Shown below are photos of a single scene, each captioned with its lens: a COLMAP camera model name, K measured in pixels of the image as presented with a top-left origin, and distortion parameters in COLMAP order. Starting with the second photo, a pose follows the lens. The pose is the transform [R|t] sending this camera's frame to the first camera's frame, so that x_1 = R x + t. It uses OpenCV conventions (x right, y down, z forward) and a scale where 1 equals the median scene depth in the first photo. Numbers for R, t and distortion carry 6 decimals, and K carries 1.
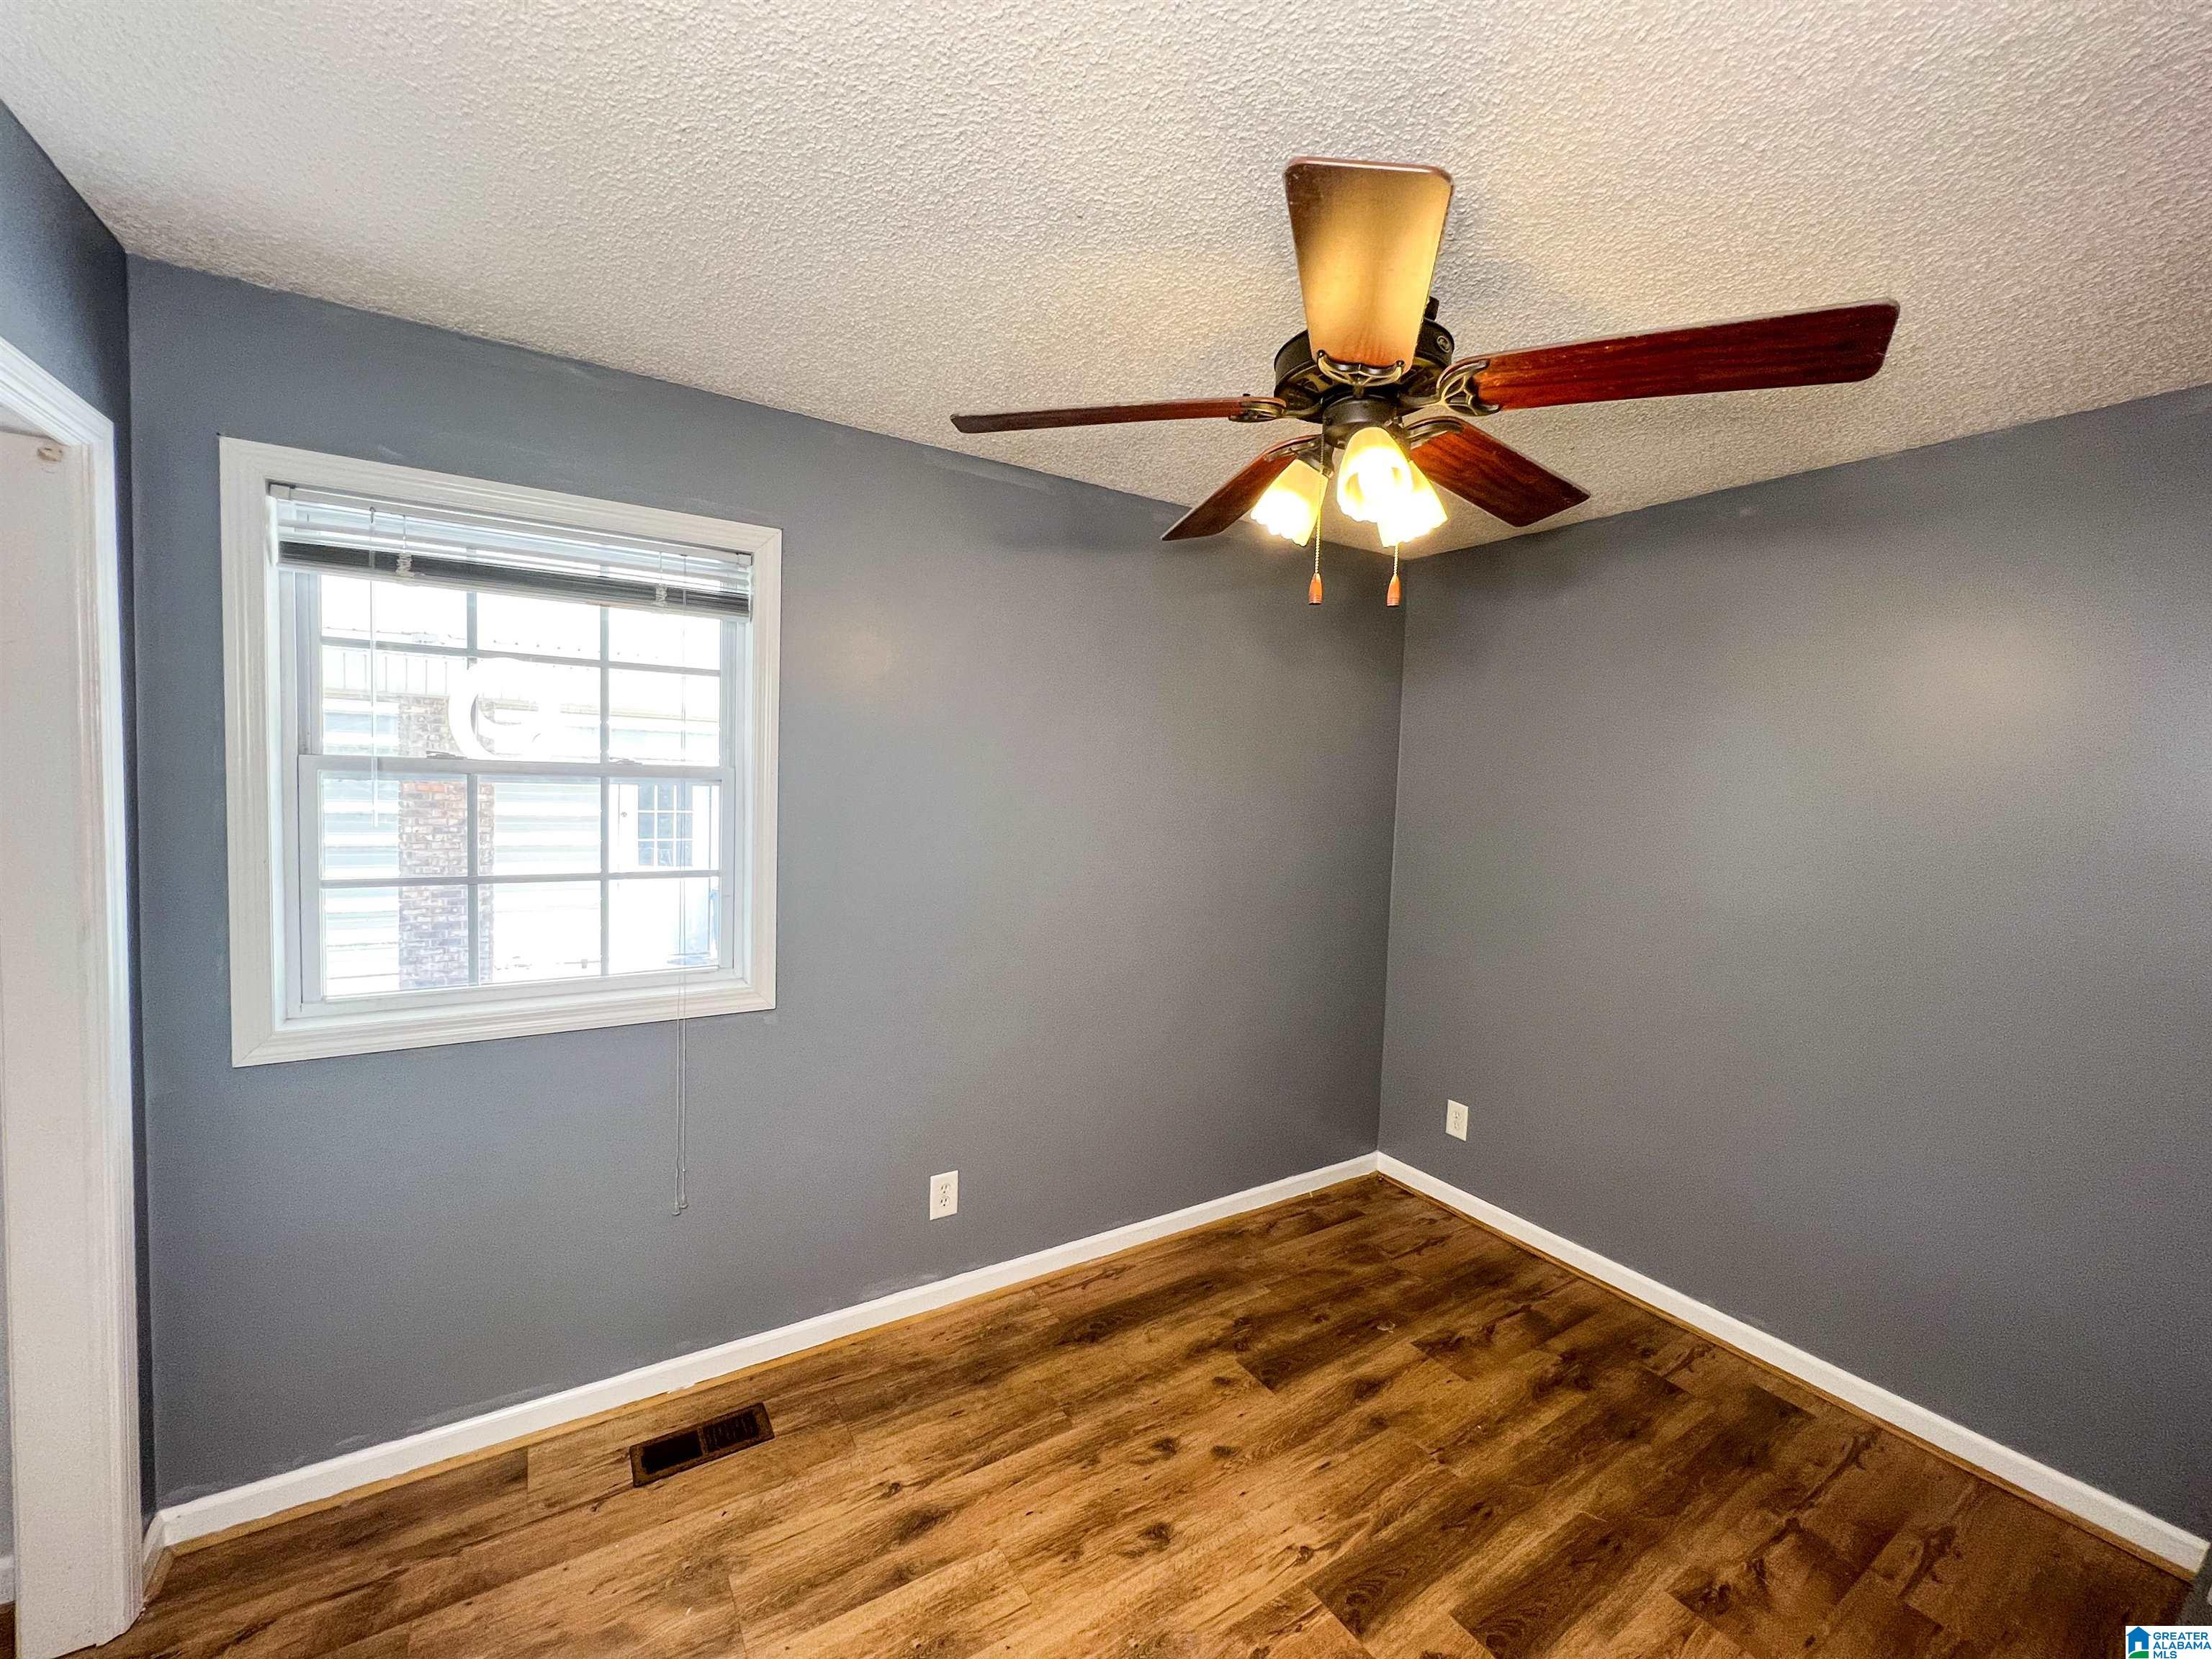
lens RADIAL K [[889.9, 0, 1103.0], [0, 889.9, 835.6], [0, 0, 1]] dist [-0.001885, 0.000707]
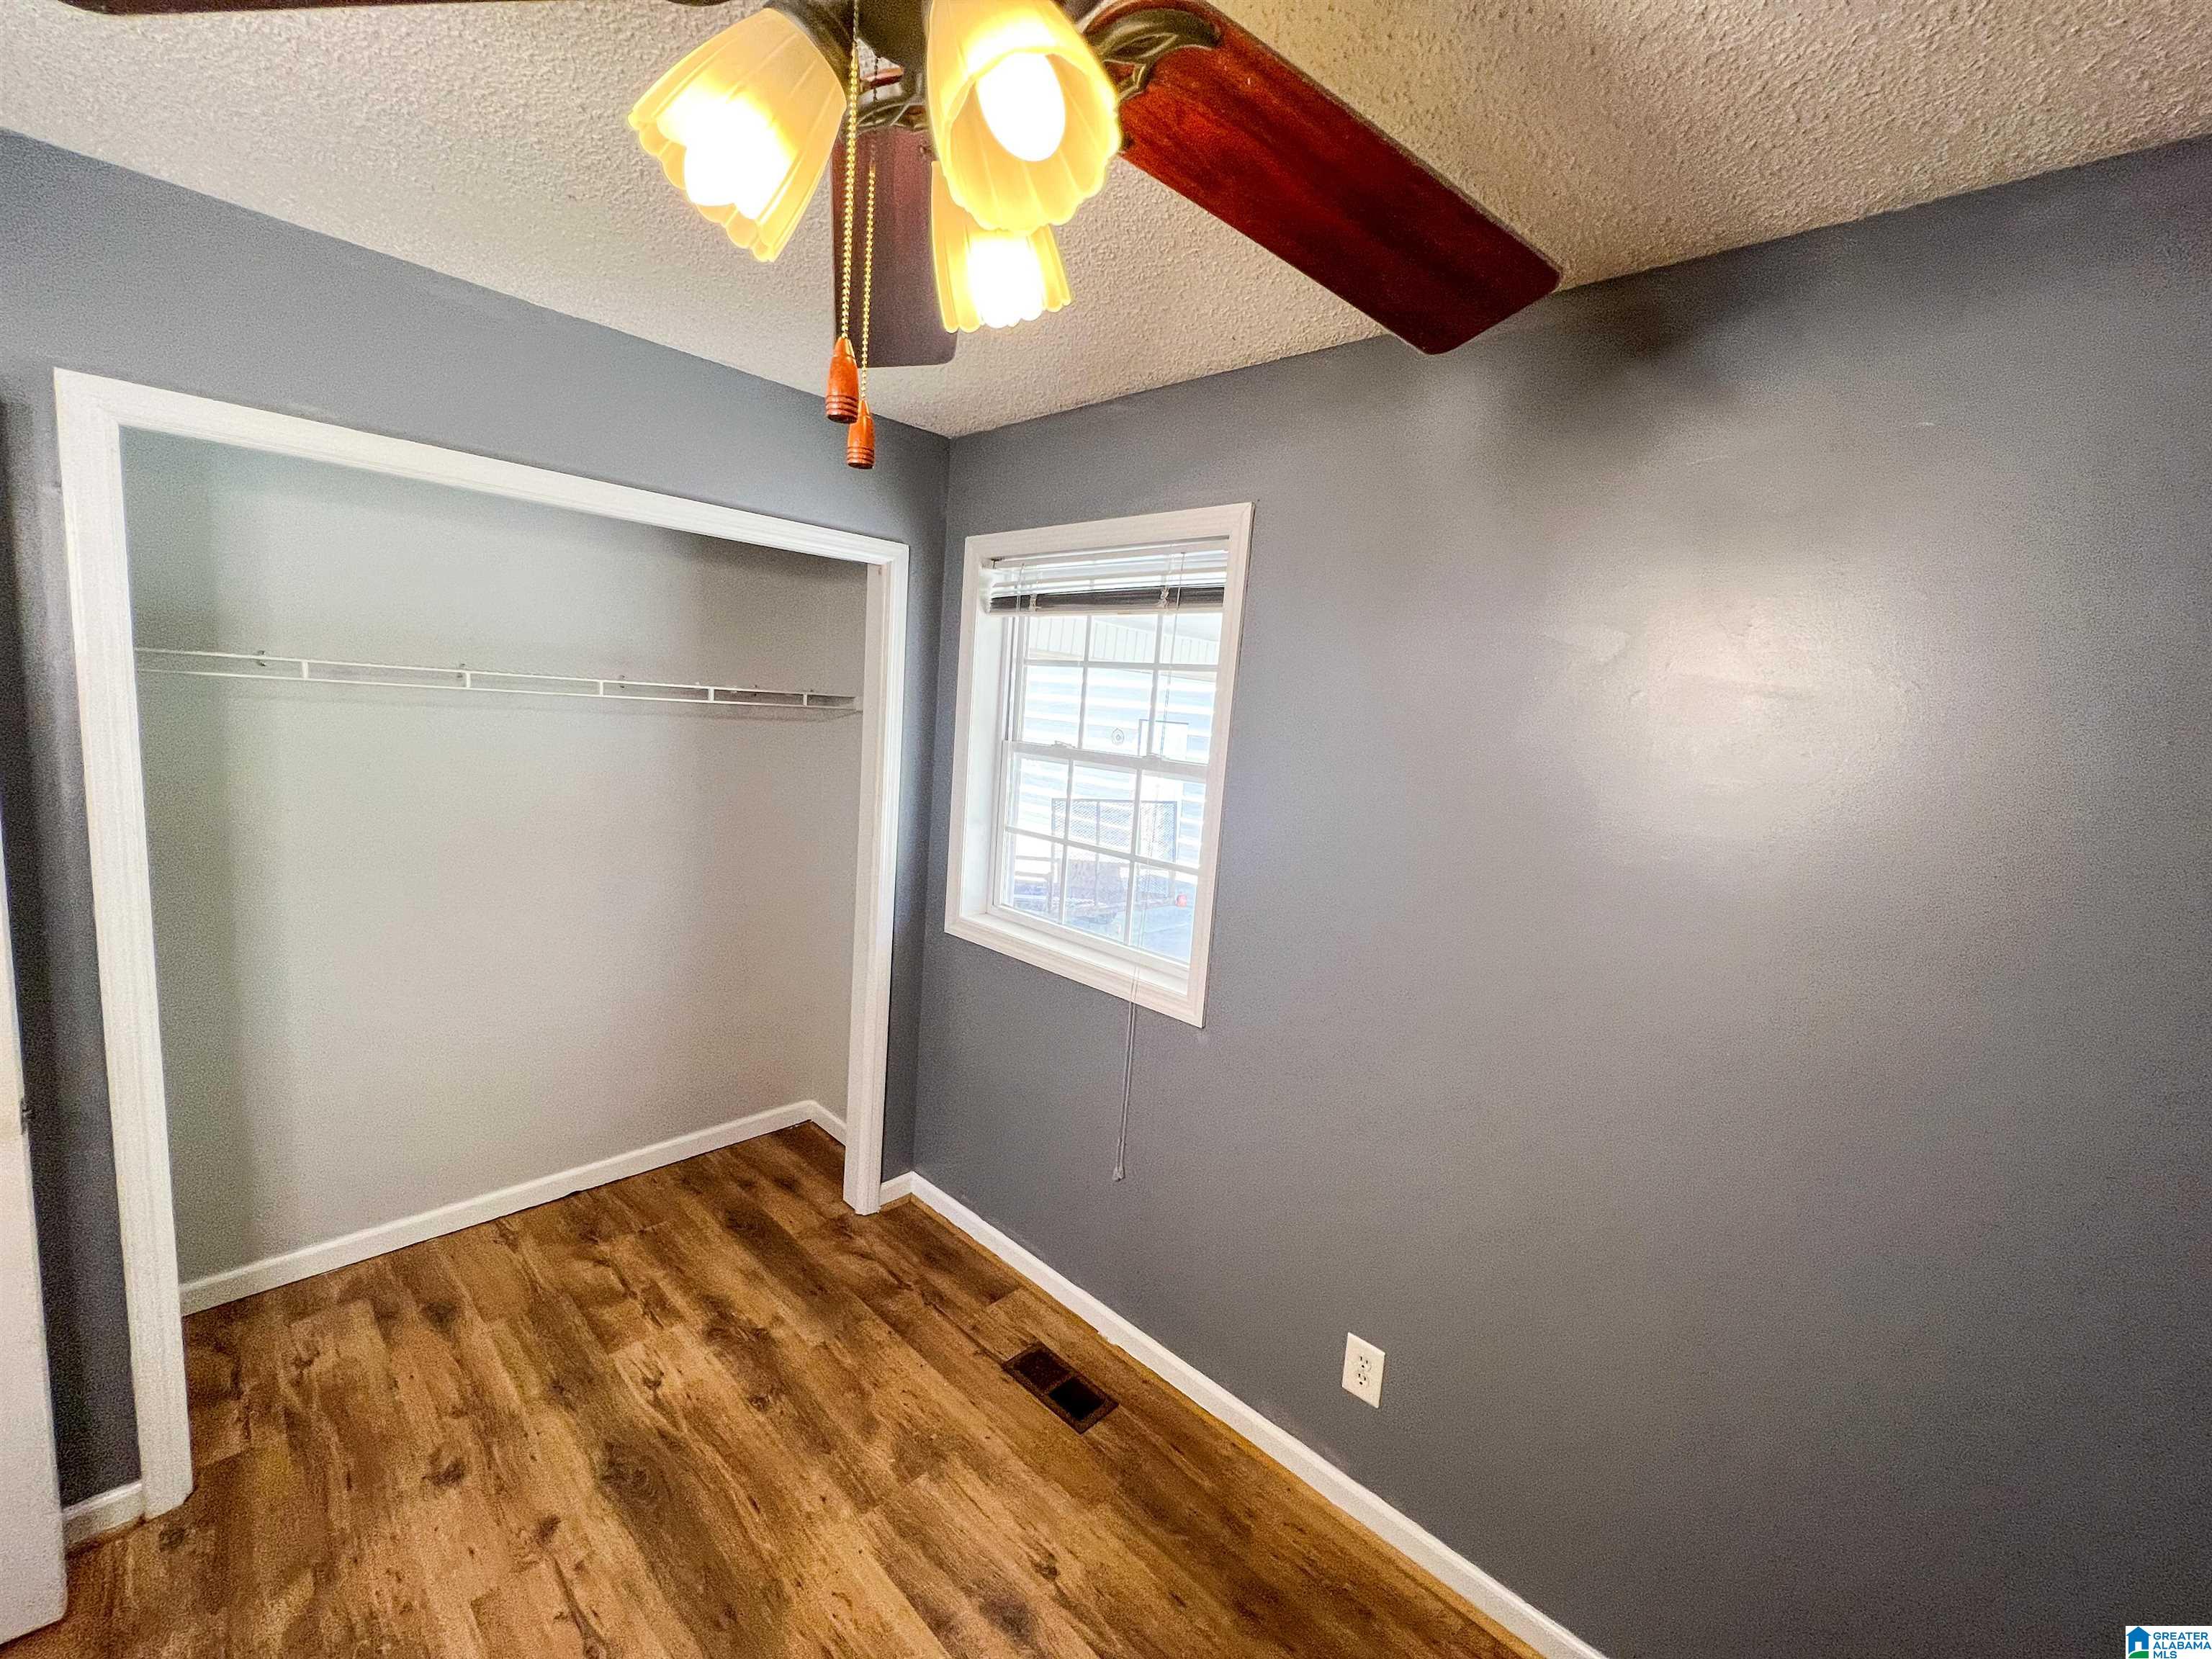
lens RADIAL K [[892.0, 0, 1113.7], [0, 892.0, 832.5], [0, 0, 1]] dist [-0.002027, -0.000003]
pose [[0.245845, 0.120904, -0.961739, 0.552531], [-0.133296, 0.986981, 0.090003, -0.090184], [0.960100, 0.106069, 0.258760, 0.748973]]
